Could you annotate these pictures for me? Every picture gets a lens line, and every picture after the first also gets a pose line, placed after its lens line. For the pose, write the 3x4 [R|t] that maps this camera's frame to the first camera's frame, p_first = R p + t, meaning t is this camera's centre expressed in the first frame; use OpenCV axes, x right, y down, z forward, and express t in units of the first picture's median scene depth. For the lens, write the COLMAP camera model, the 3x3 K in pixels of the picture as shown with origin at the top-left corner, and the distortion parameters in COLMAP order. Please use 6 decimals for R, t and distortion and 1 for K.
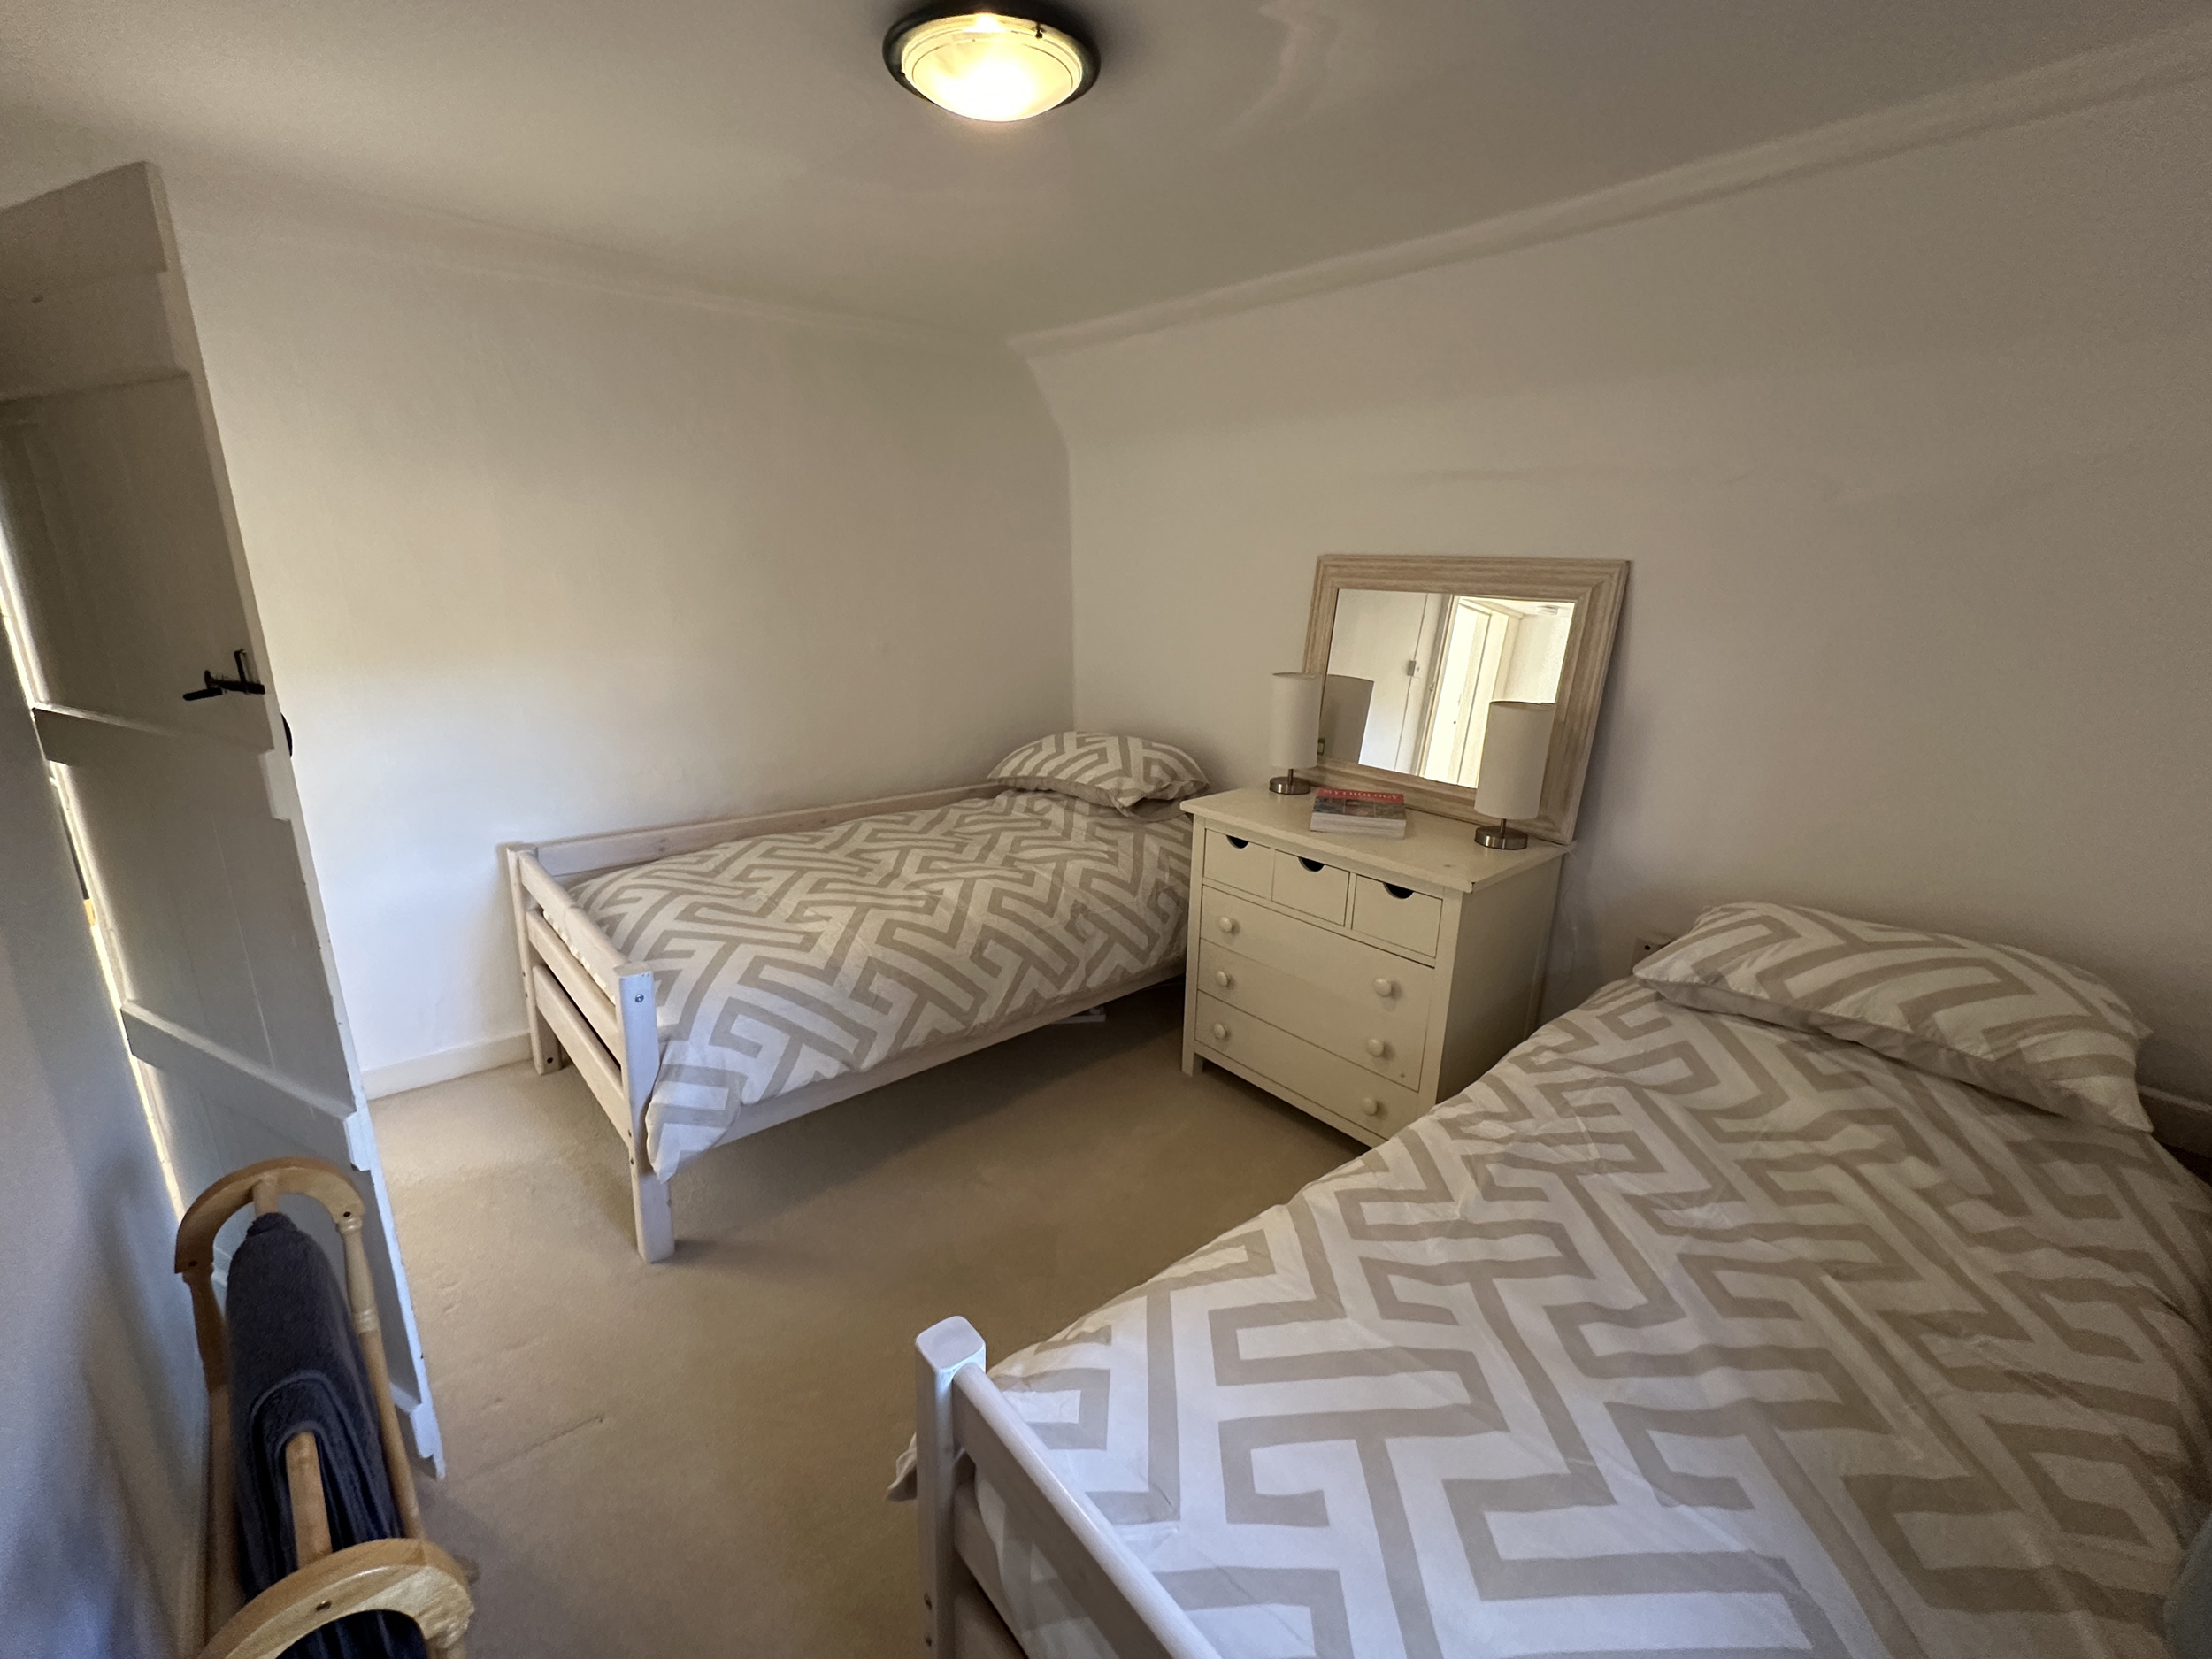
lens RADIAL K [[852.3, 0, 1106.0], [0, 852.3, 829.5], [0, 0, 1]] dist [0.000770, 0.000012]
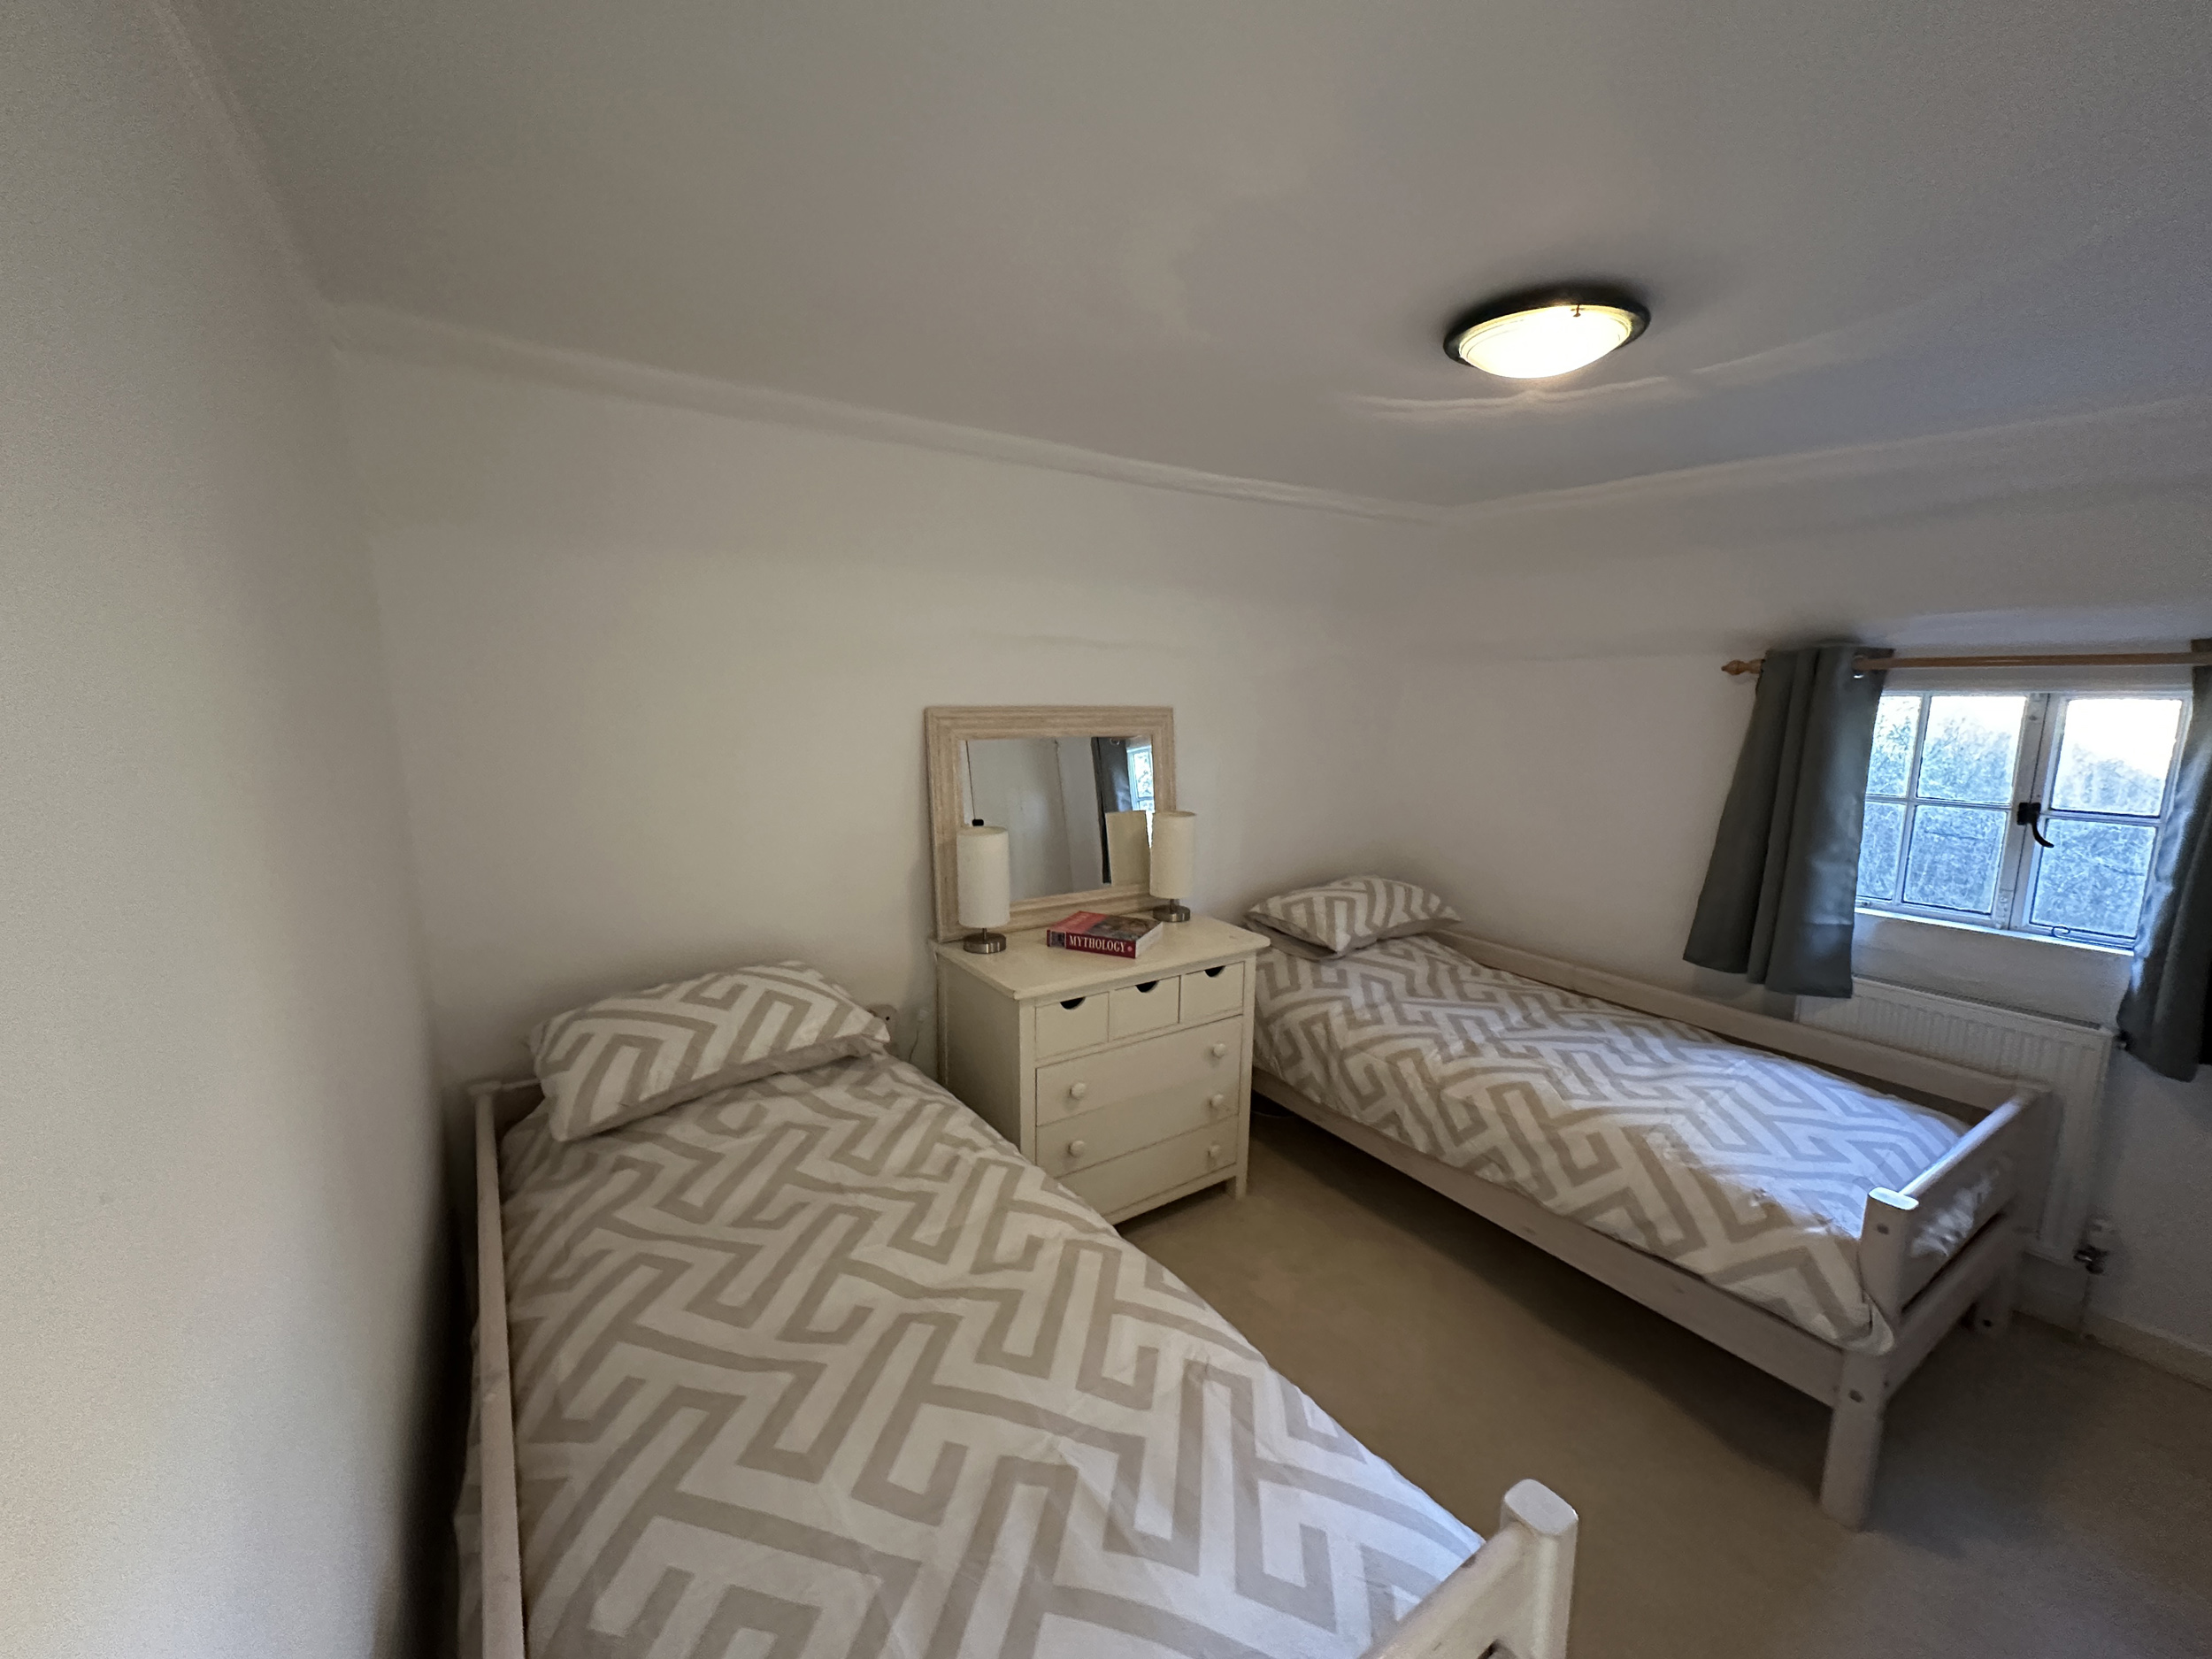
lens RADIAL K [[852.3, 0, 1106.0], [0, 852.3, 829.5], [0, 0, 1]] dist [0.000770, 0.000012]
pose [[0.179657, -0.164000, 0.969963, -0.673629], [0.301531, 0.947725, 0.104390, -0.236983], [-0.936377, 0.273720, 0.219716, 0.661086]]
